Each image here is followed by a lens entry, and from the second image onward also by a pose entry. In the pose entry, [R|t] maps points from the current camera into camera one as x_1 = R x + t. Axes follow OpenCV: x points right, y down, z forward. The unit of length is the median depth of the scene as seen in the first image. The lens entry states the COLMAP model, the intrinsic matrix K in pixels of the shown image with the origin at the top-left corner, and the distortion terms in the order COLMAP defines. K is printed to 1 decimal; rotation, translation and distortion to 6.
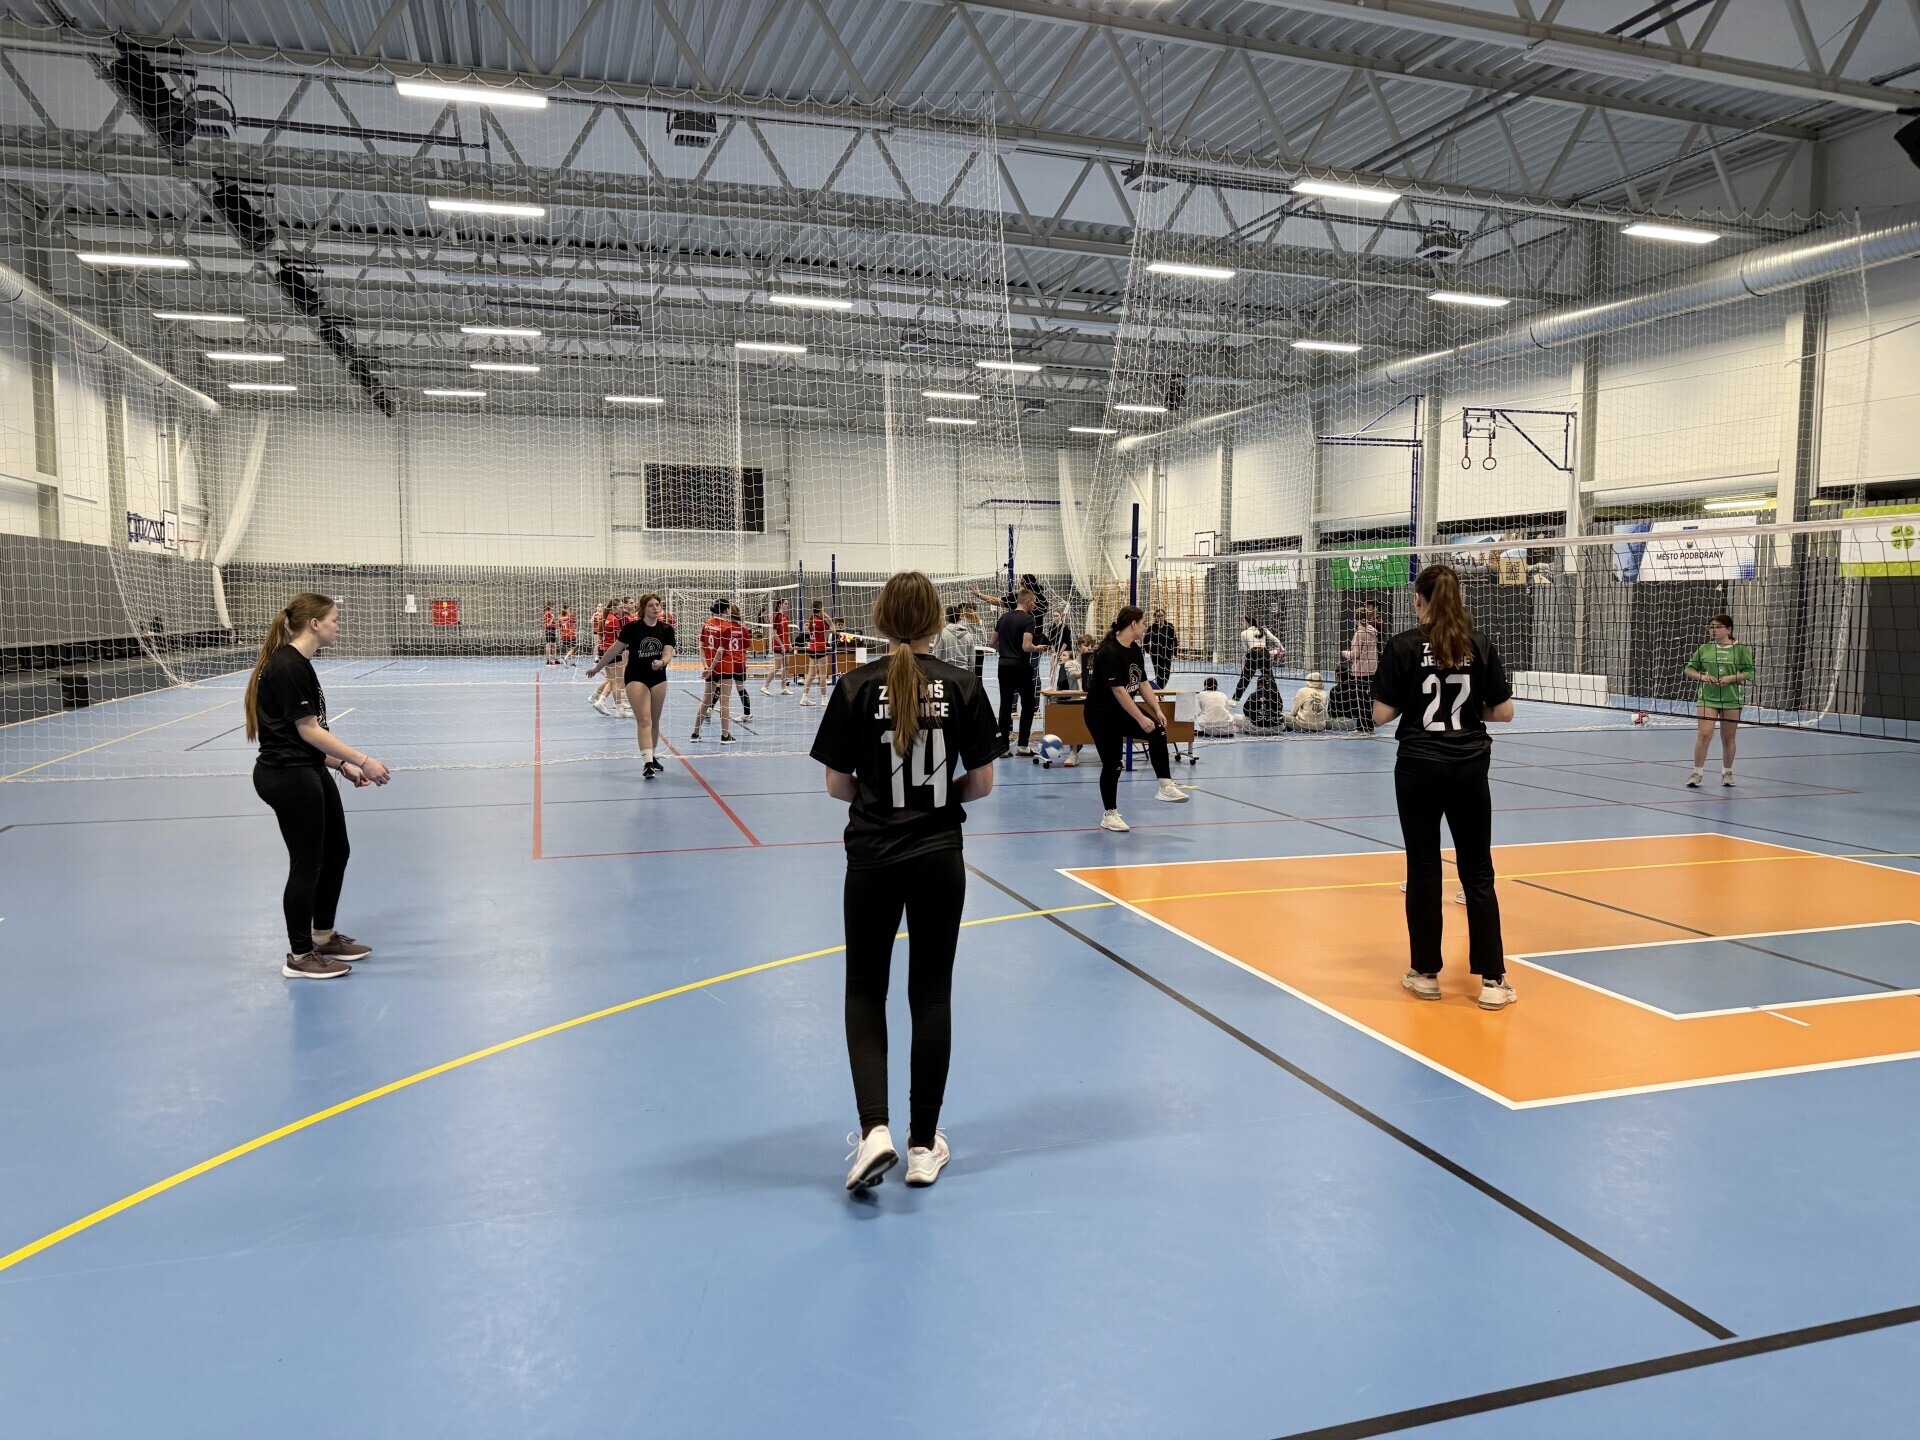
lens RADIAL K [[1350.5, 0, 956.2], [0, 1350.5, 720.9], [0, 0, 1]] dist [0.042523, -0.041743]
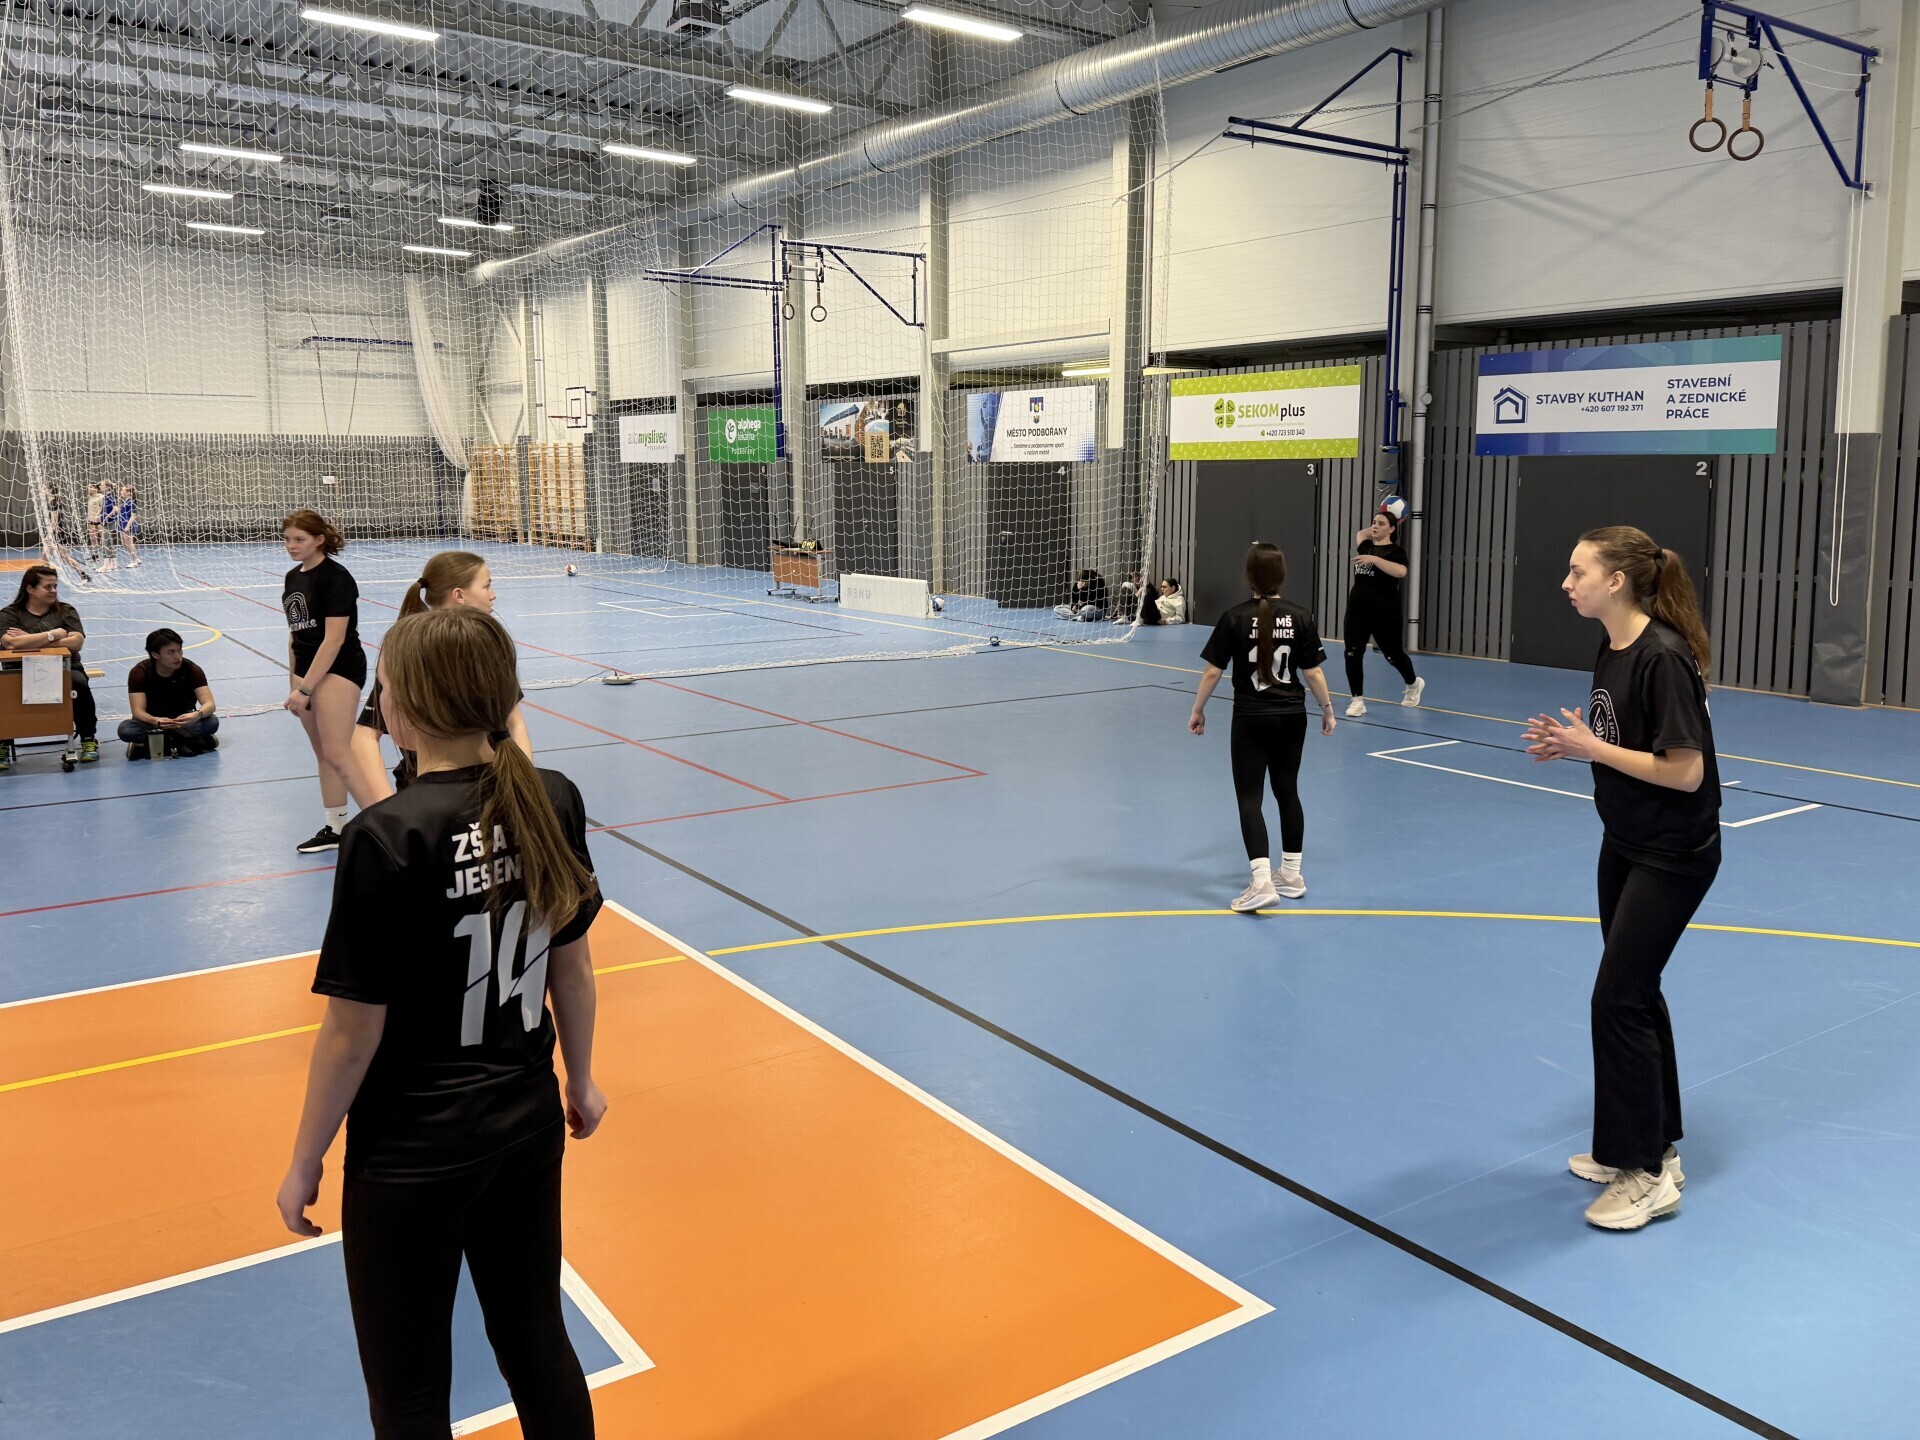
lens RADIAL K [[1521.2, 0, 939.1], [0, 1521.2, 661.4], [0, 0, 1]] dist [0.080274, -0.067851]
pose [[0.958291, -0.036917, 0.283400, 0.193162], [0.024833, 0.998627, 0.046115, -0.023177], [-0.284714, -0.037153, 0.957892, 0.104722]]
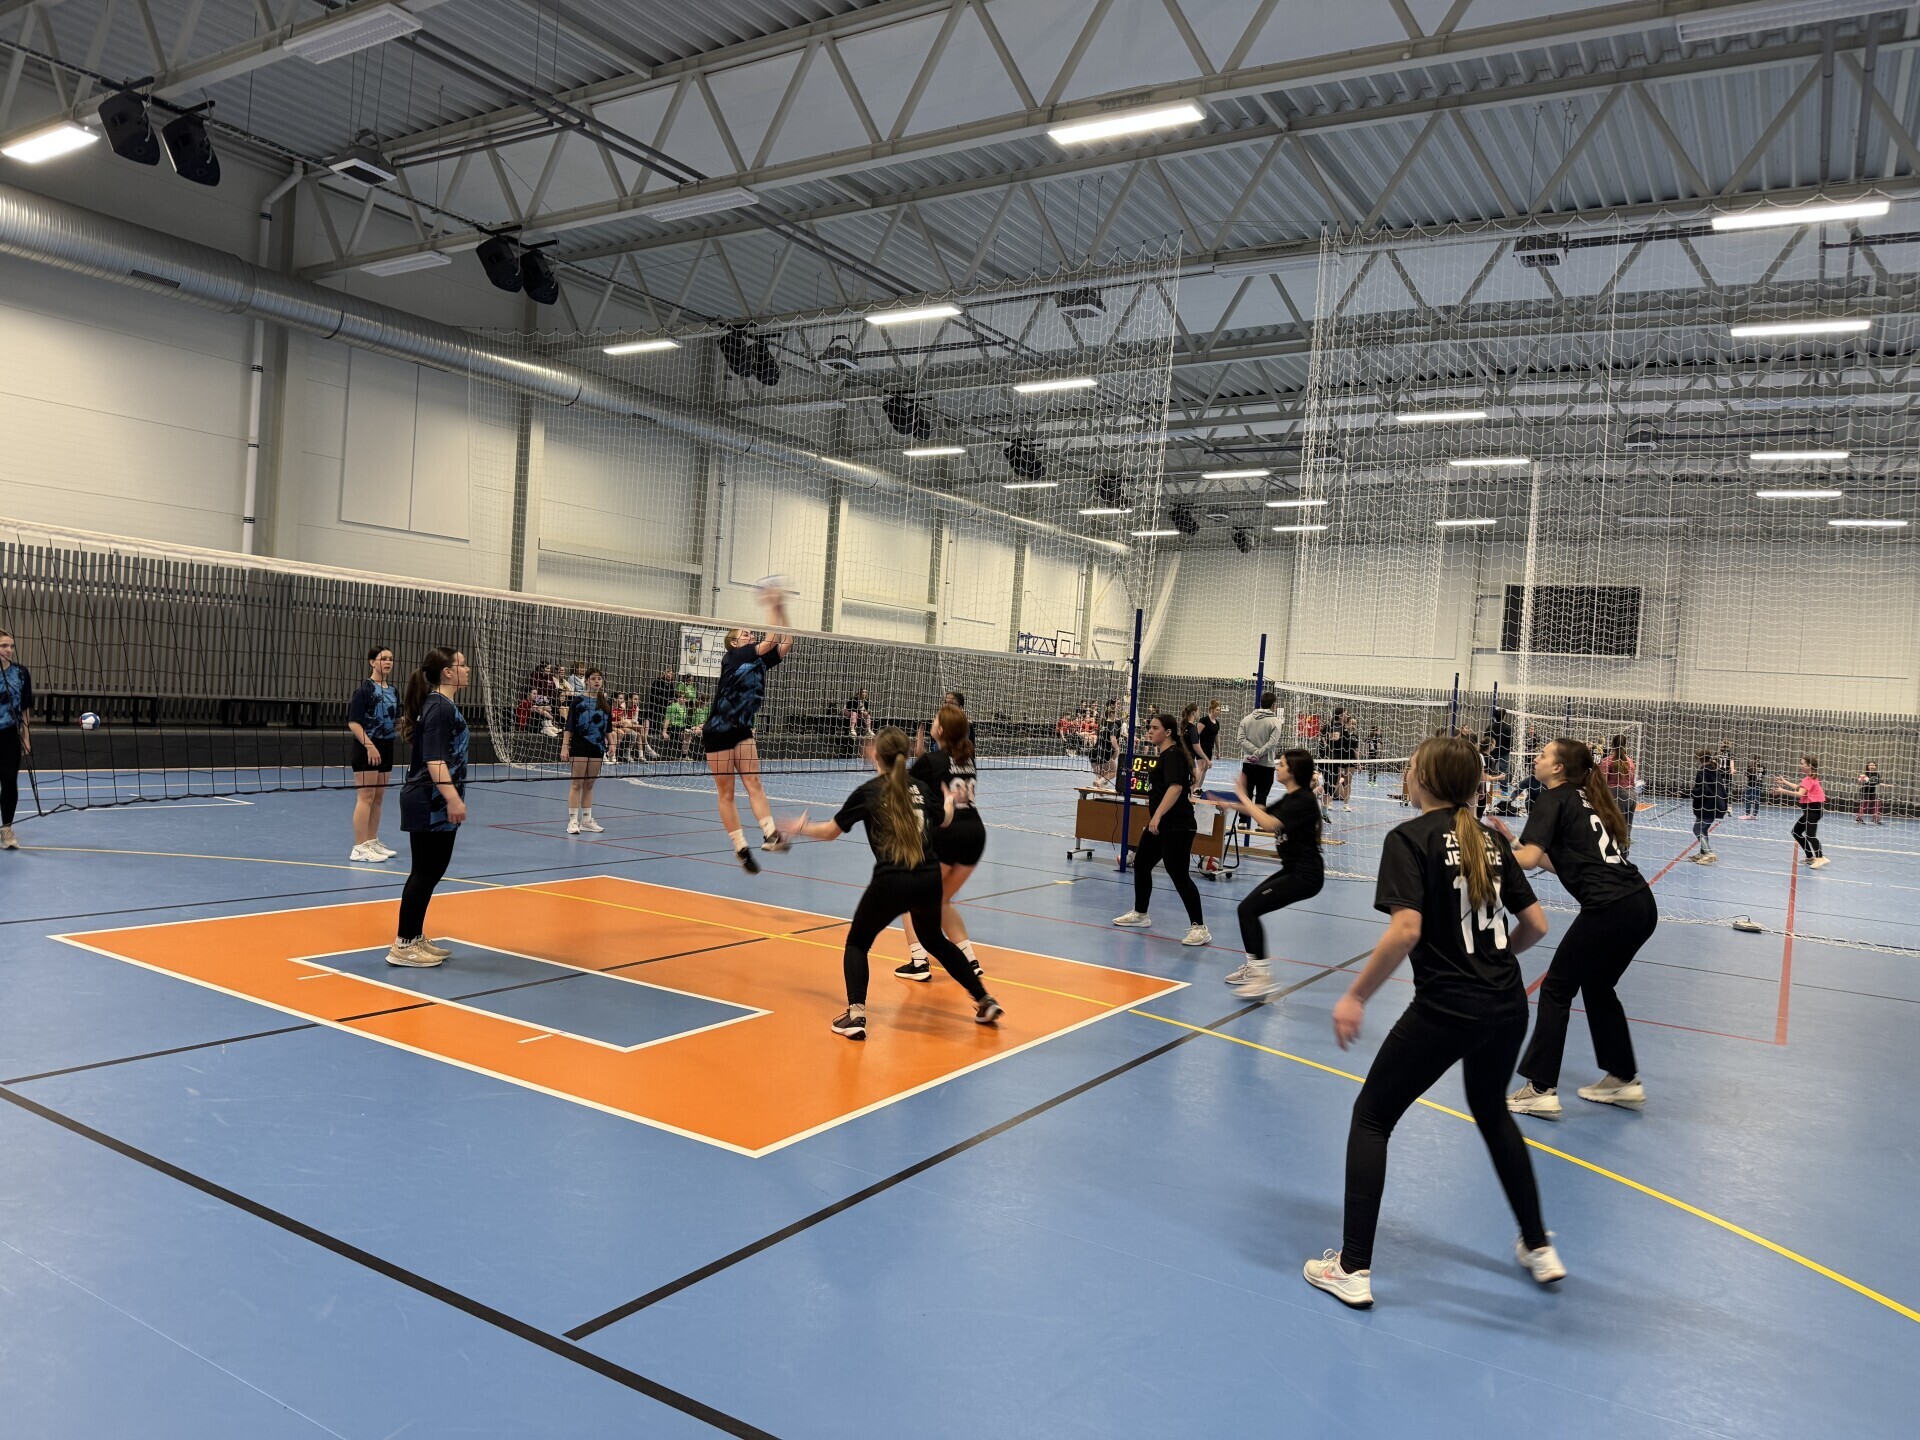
lens RADIAL K [[1350.5, 0, 952.3], [0, 1350.5, 717.2], [0, 0, 1]] dist [0.042523, -0.041743]
pose [[0.646633, 0.053262, -0.760939, 0.425552], [-0.127753, 0.991031, -0.039194, -0.011202], [0.752027, 0.122556, 0.647638, 0.127694]]
